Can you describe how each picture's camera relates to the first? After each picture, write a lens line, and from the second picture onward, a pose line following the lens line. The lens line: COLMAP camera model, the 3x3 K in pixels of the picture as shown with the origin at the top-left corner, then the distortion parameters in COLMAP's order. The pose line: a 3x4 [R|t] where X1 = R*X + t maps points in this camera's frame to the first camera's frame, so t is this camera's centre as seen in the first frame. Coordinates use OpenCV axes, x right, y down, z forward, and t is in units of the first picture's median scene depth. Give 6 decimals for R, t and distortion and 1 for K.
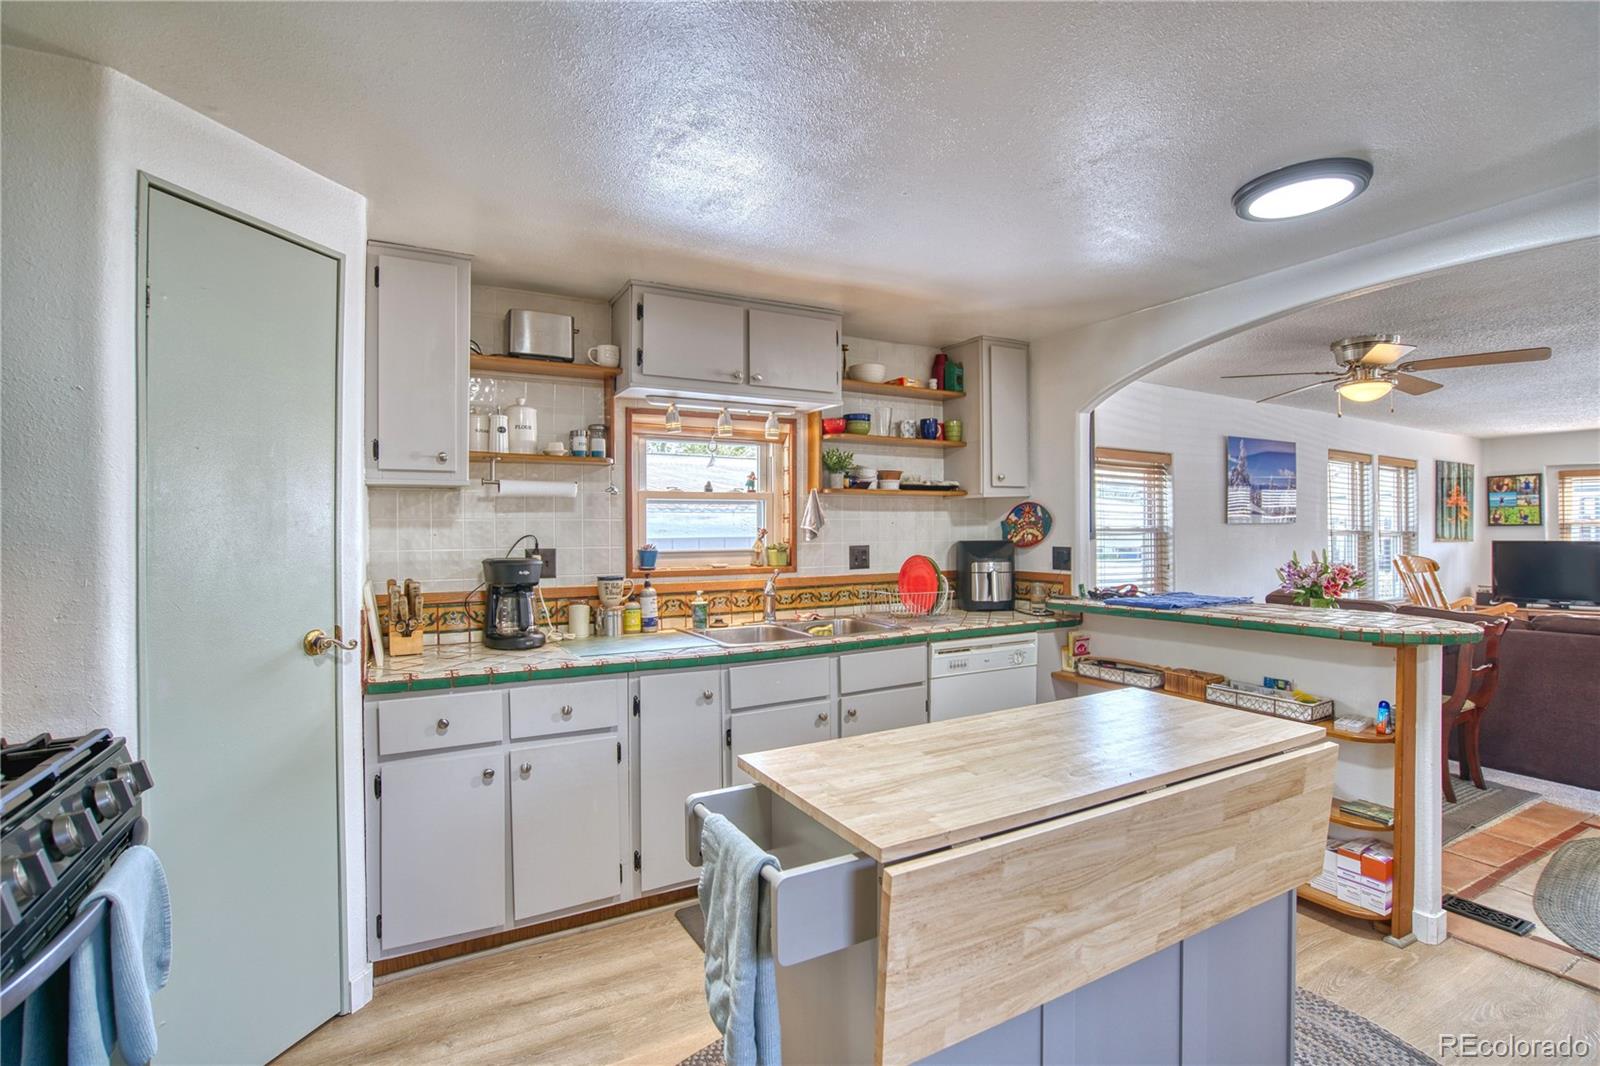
lens RADIAL K [[740.5, 0, 800.0], [0, 740.5, 533.0], [0, 0, 1]] dist [-0.065304, 0.028392]
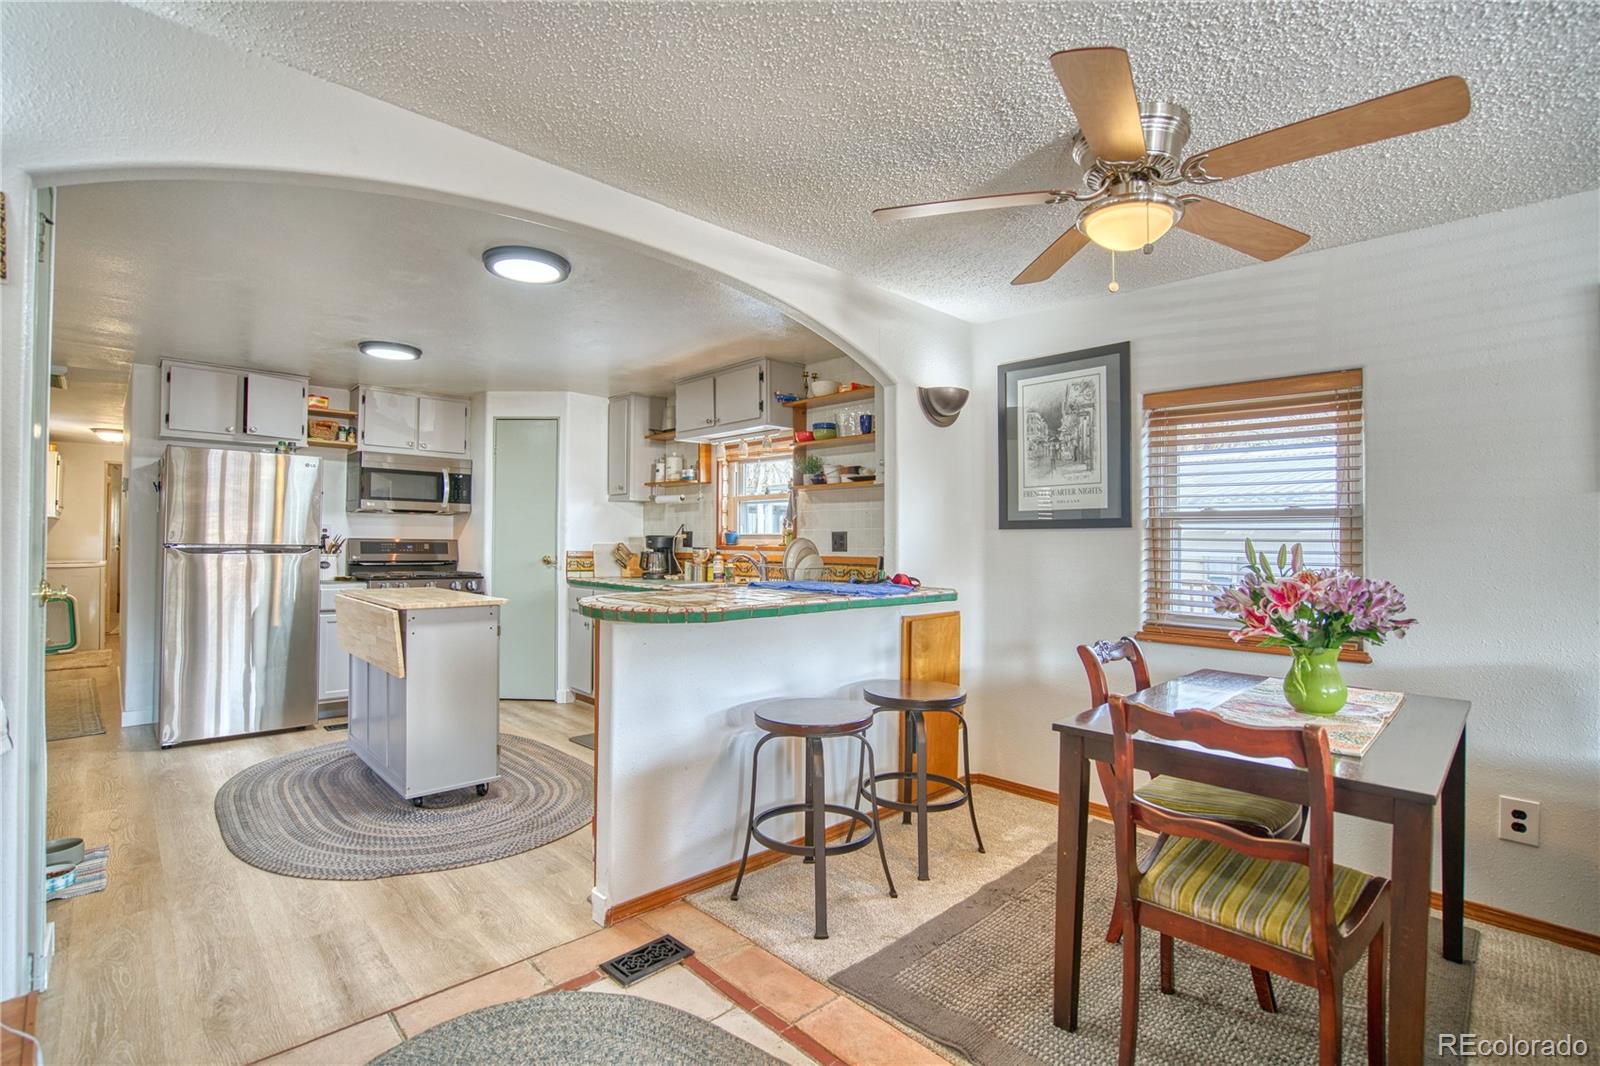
lens RADIAL K [[740.5, 0, 800.0], [0, 740.5, 533.0], [0, 0, 1]] dist [-0.065304, 0.028392]
pose [[0.258342, -0.004603, -0.966042, 1.378280], [-0.015280, 0.999844, -0.008850, 0.034712], [0.965933, 0.017047, 0.258232, 0.717404]]
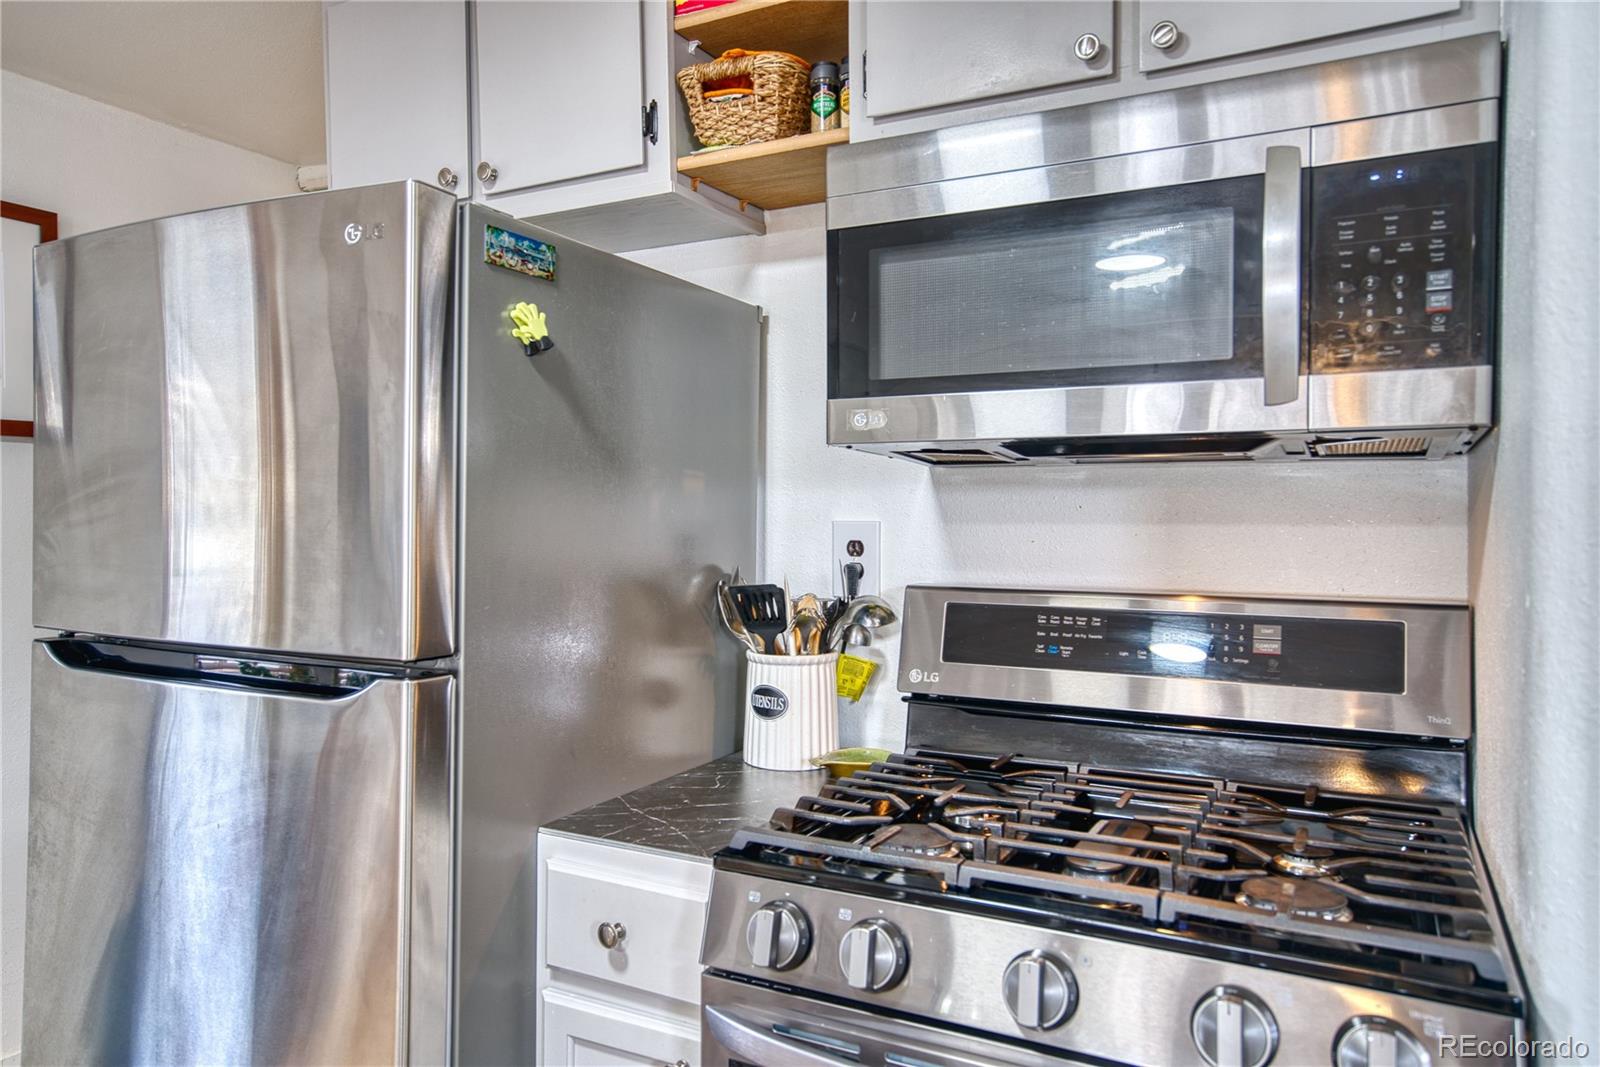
lens RADIAL K [[1081.1, 0, 800.0], [0, 1081.1, 533.5], [0, 0, 1]] dist [0.005393, 0.002728]
pose [[-0.834215, 0.030460, -0.550597, -0.137529], [0.010732, 0.999181, 0.039016, -0.000456], [0.551335, 0.026639, -0.833859, 0.575619]]
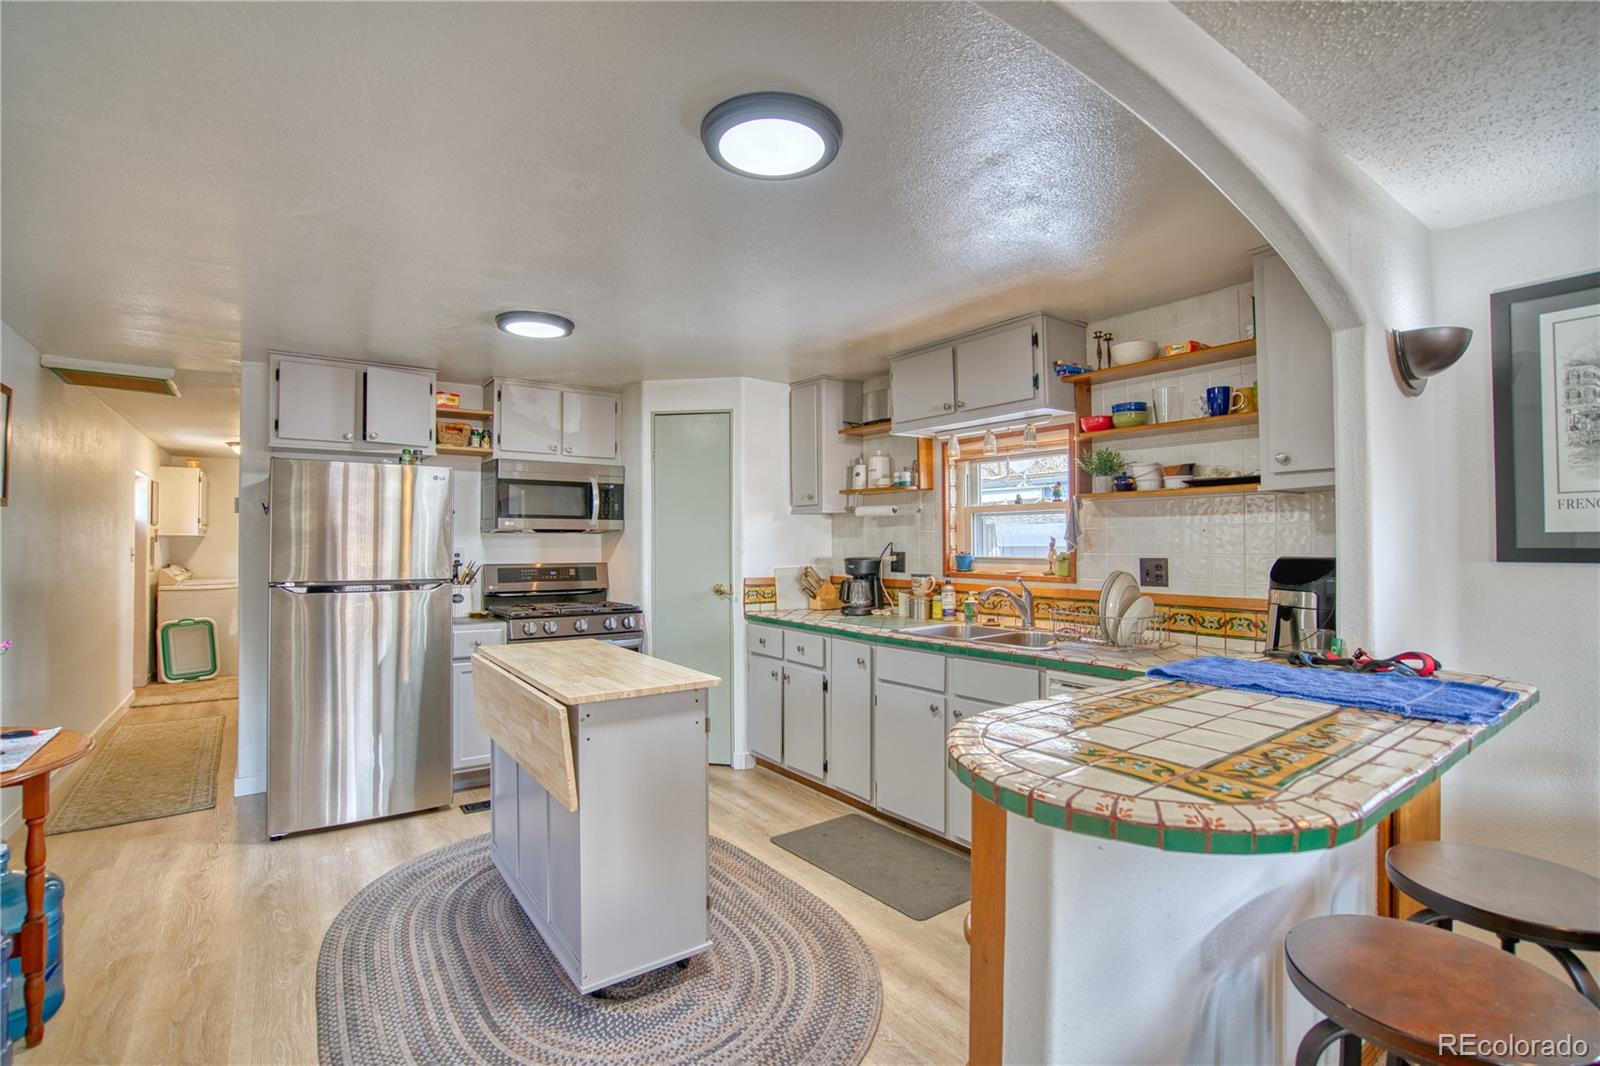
lens RADIAL K [[740.5, 0, 800.0], [0, 740.5, 533.0], [0, 0, 1]] dist [-0.065304, 0.028392]
pose [[0.117915, -0.004636, -0.993013, 0.960383], [-0.003725, 0.999980, -0.005111, -0.006383], [0.993017, 0.004302, 0.117896, 0.579700]]
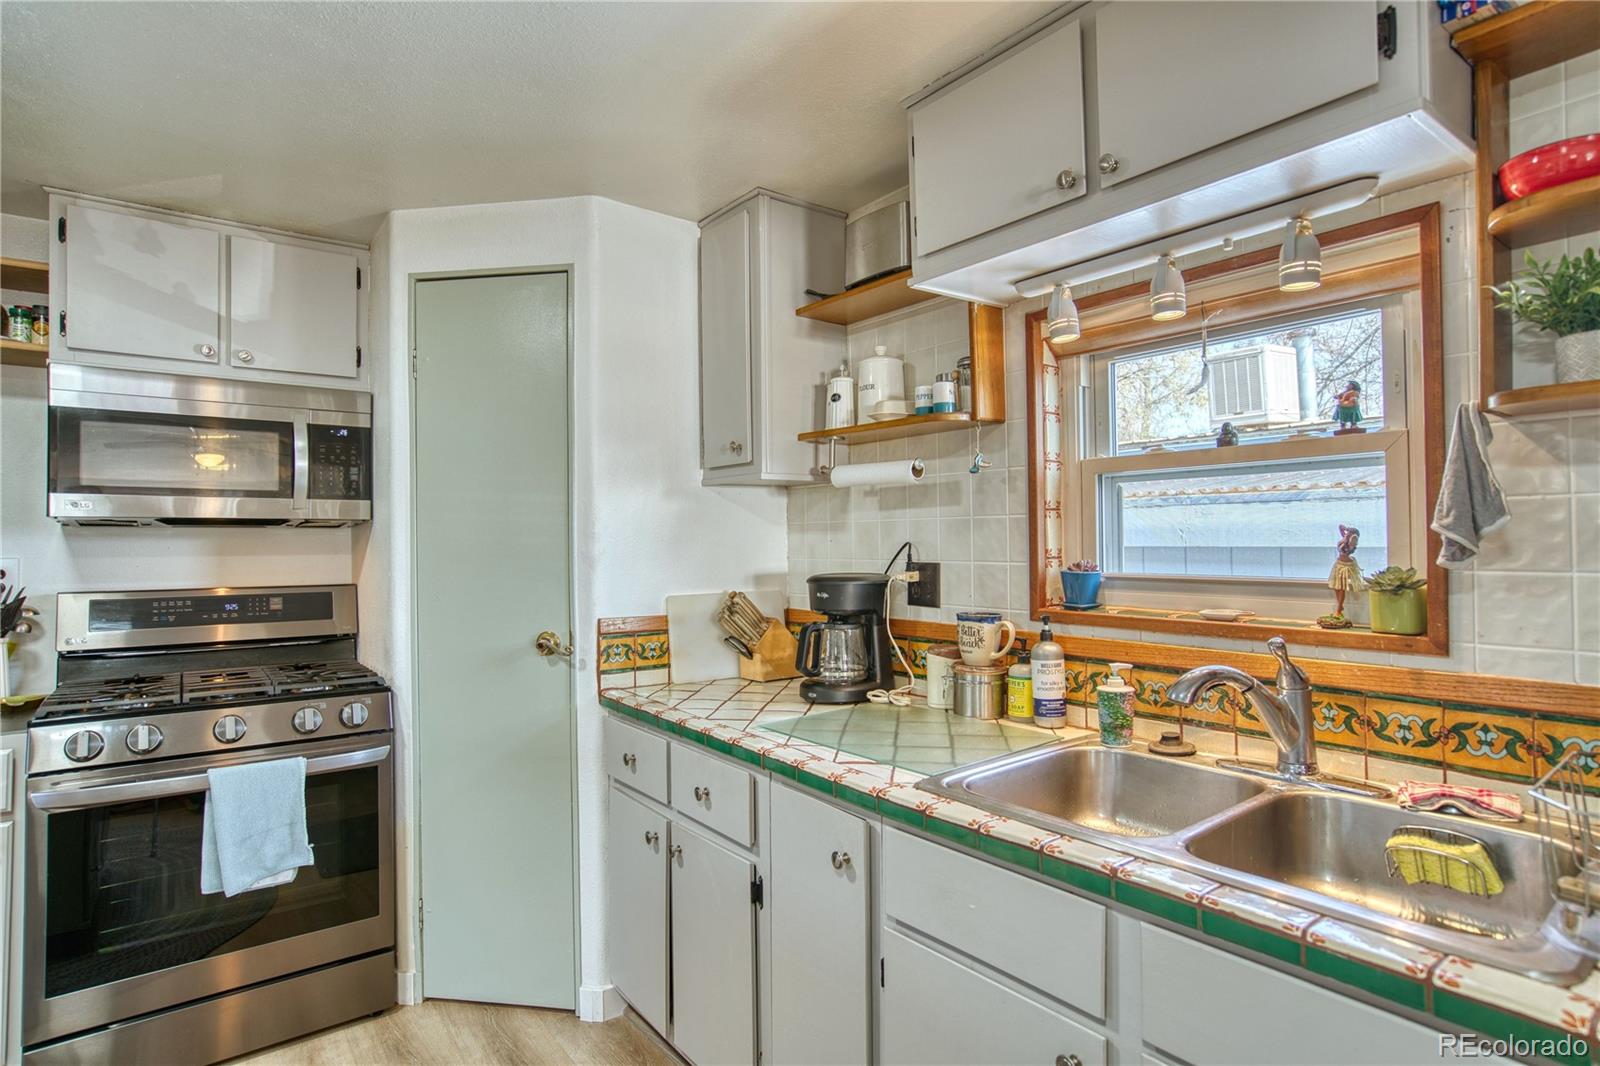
lens RADIAL K [[839.4, 0, 800.0], [0, 839.4, 533.0], [0, 0, 1]] dist [-0.021120, 0.000241]
pose [[0.139230, -0.002449, -0.990257, 0.352256], [0.001978, 0.999996, -0.002195, -0.003226], [0.990258, -0.001653, 0.139234, 0.709494]]
